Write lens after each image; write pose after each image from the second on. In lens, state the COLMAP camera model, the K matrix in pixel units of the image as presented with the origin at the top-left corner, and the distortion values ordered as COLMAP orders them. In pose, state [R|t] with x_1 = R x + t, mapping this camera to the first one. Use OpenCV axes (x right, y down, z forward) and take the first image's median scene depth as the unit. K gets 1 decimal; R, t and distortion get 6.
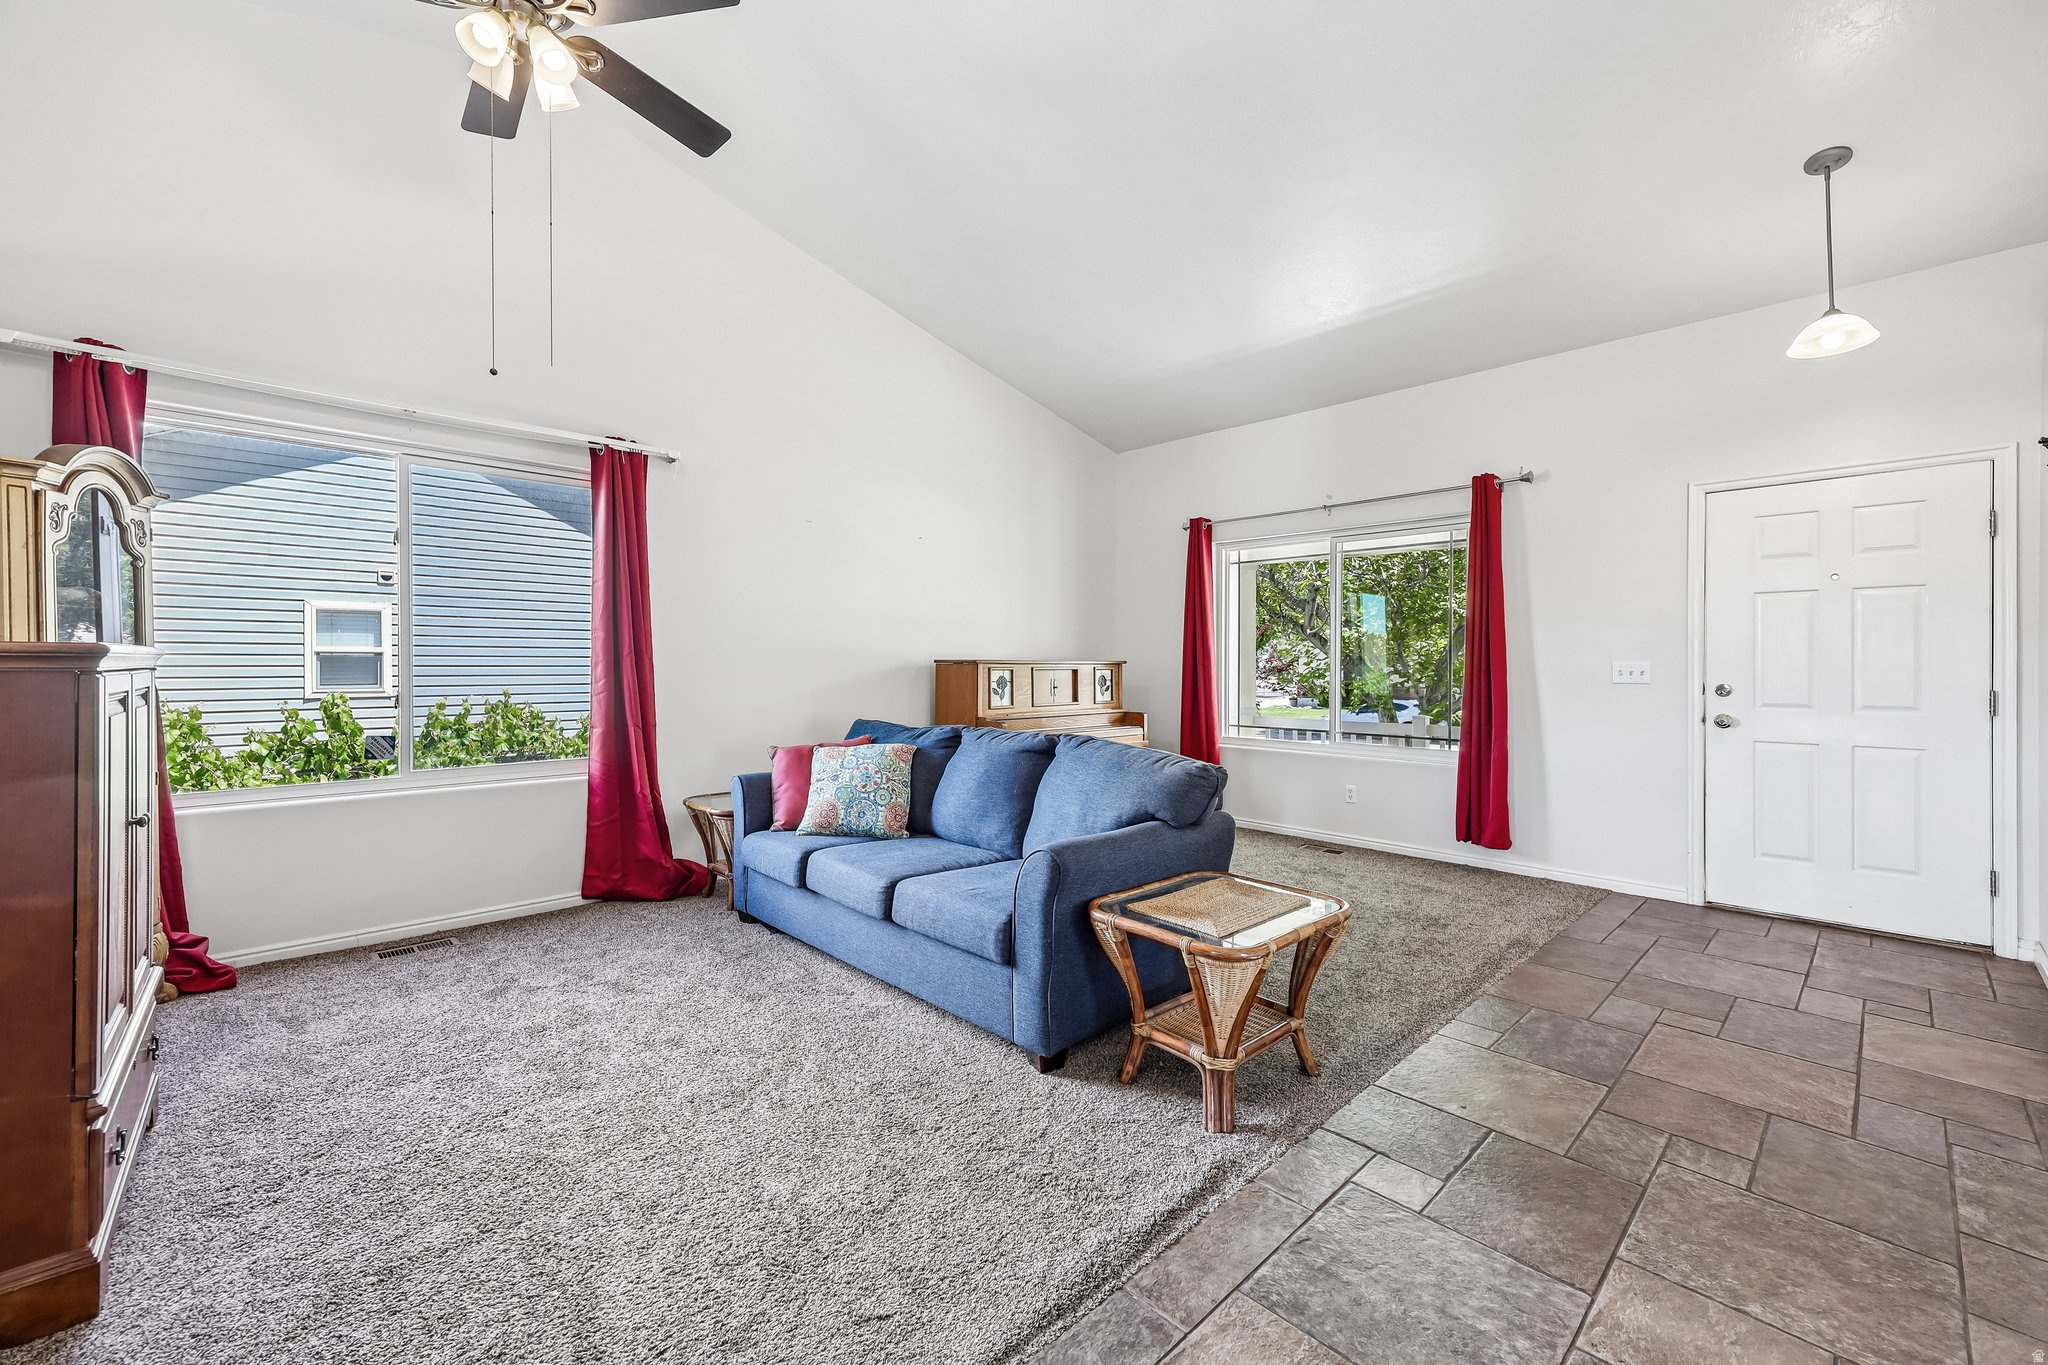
lens RADIAL K [[824.2, 0, 1034.8], [0, 824.2, 675.2], [0, 0, 1]] dist [-0.018305, -0.000274]
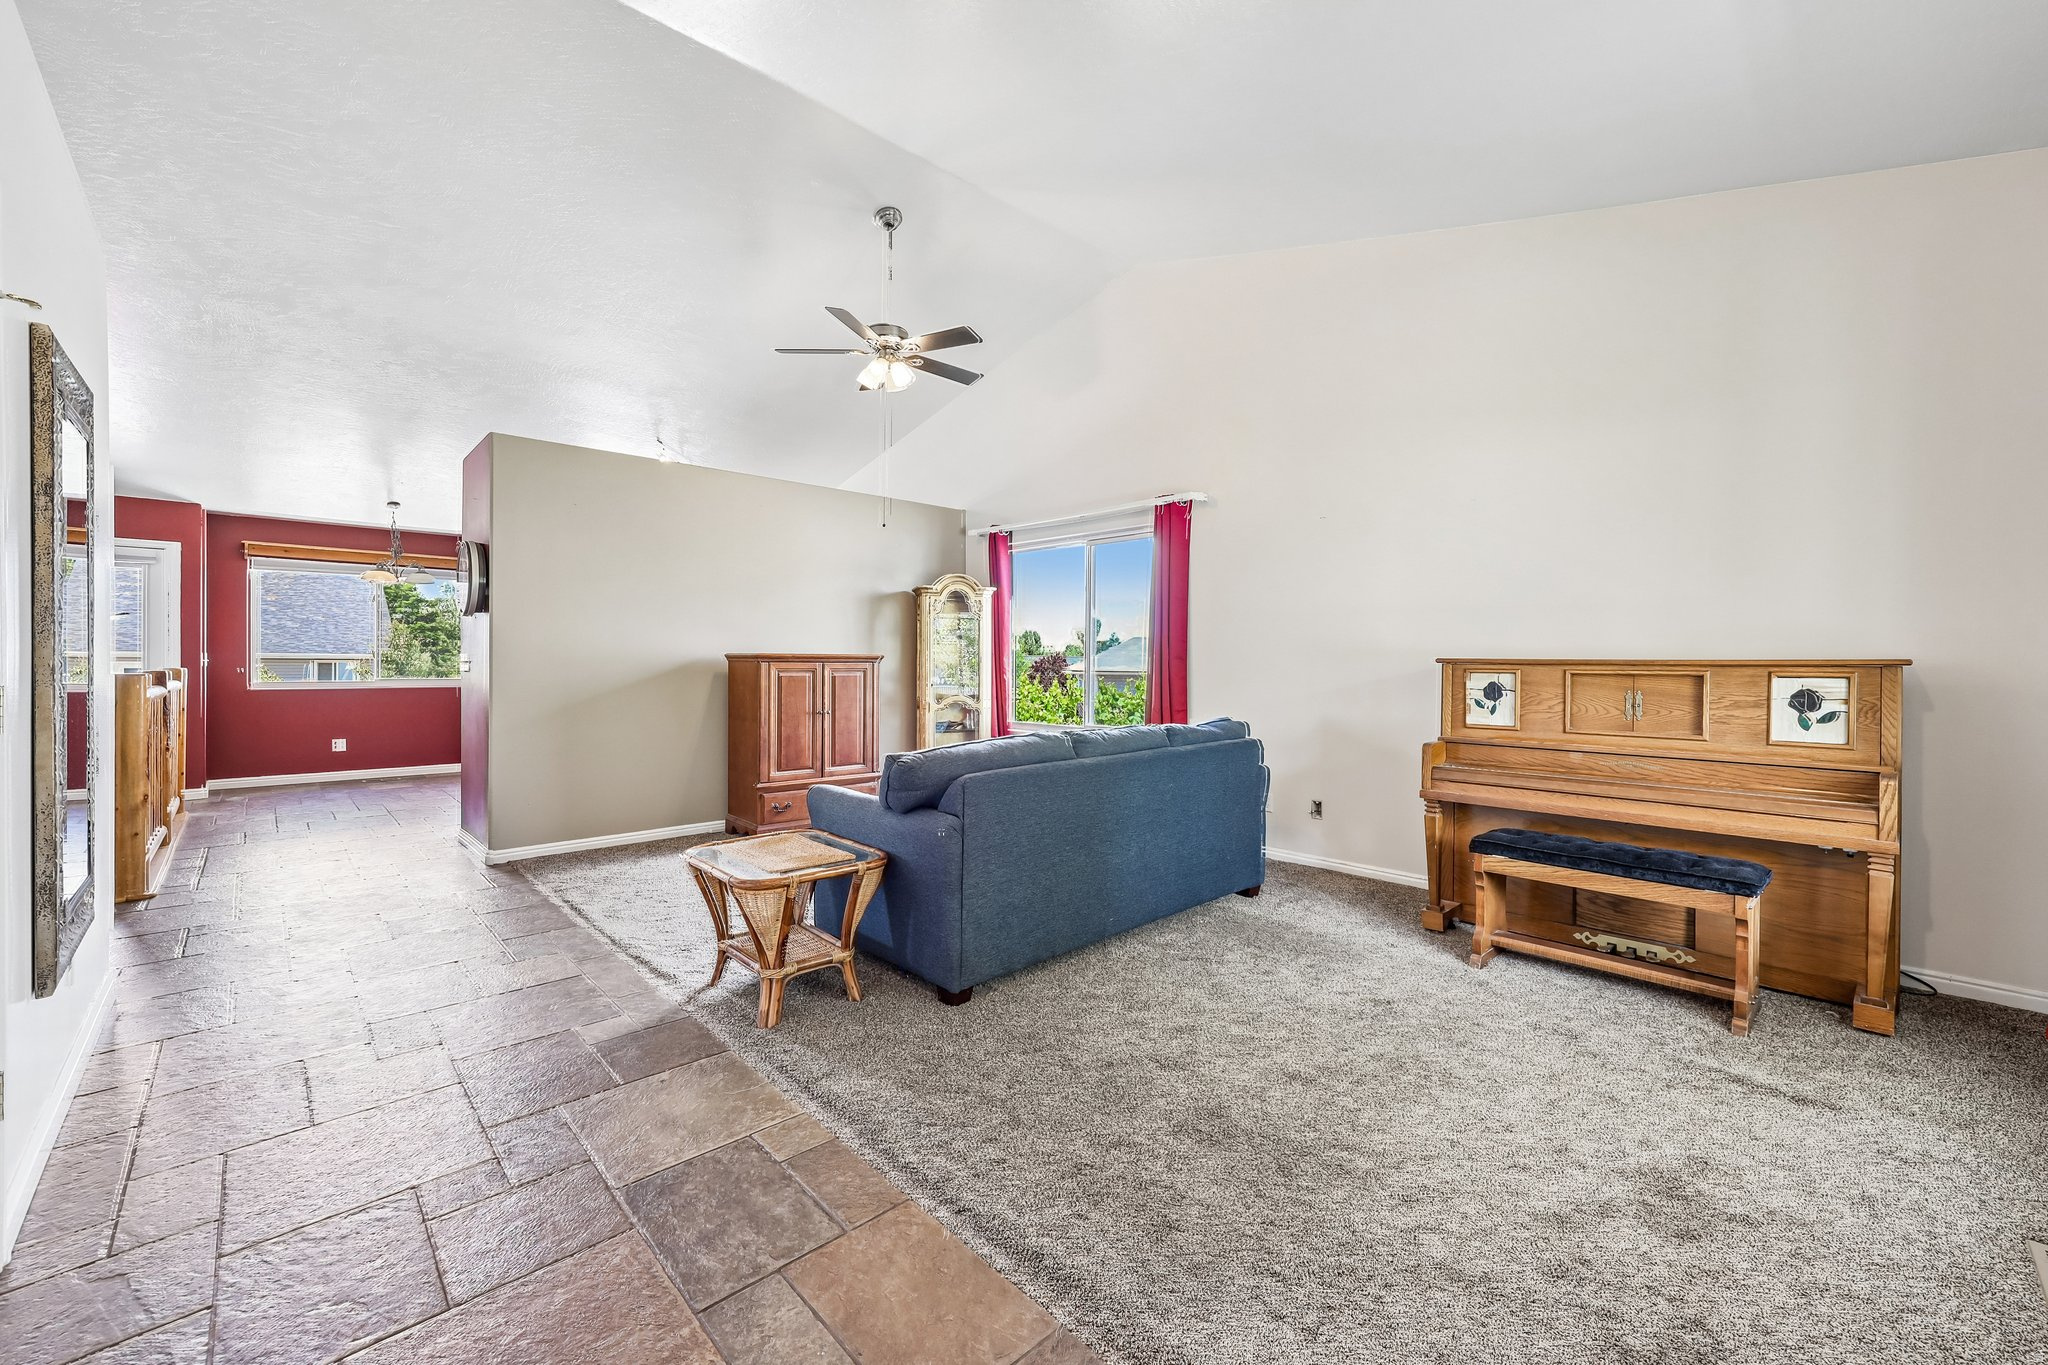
lens RADIAL K [[824.2, 0, 1038.7], [0, 824.2, 675.7], [0, 0, 1]] dist [-0.018305, -0.000274]
pose [[0.003741, 0.005577, -0.999977, 0.656866], [-0.029161, 0.999560, 0.005466, 0.003231], [0.999568, 0.029140, 0.003902, 0.618586]]
